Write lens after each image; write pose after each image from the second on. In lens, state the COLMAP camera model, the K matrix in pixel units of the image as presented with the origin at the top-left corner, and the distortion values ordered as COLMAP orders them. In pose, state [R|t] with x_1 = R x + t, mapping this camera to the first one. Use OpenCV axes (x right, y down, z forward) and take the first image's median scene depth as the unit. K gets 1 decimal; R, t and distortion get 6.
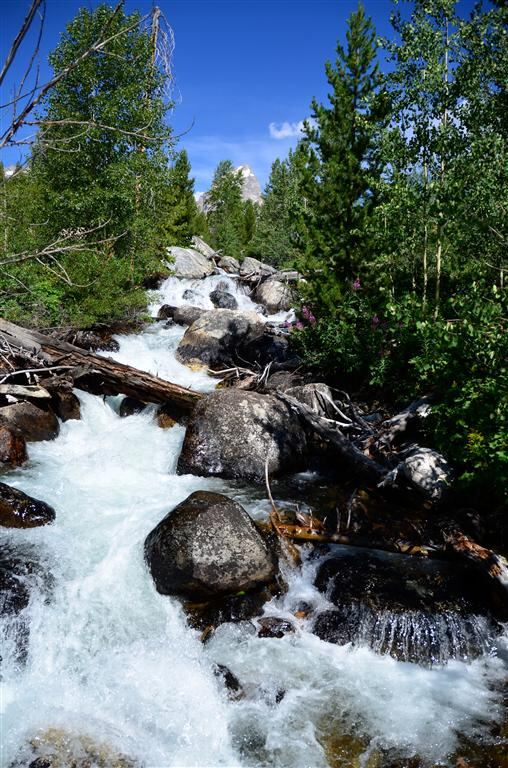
lens RADIAL K [[616.2, 0, 255.2], [0, 616.2, 382.3], [0, 0, 1]] dist [-0.011685, -0.000792]
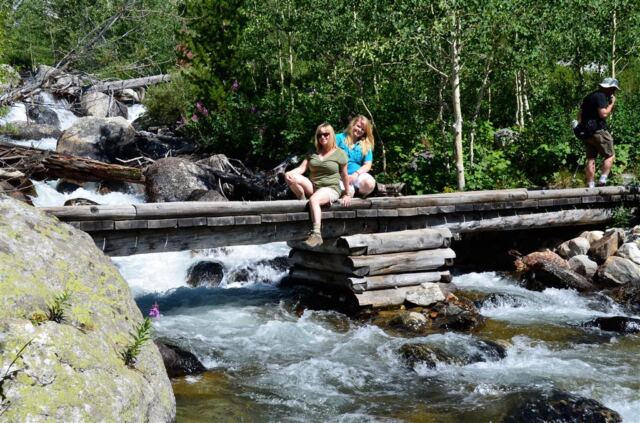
lens RADIAL K [[887.5, 0, 319.6], [0, 887.5, 210.9], [0, 0, 1]] dist [0.010754, 0.000000]
pose [[0.935541, -0.088833, 0.341866, -0.233233], [0.099490, 0.994944, -0.013728, 0.108089], [-0.338918, 0.046856, 0.939648, -0.592265]]
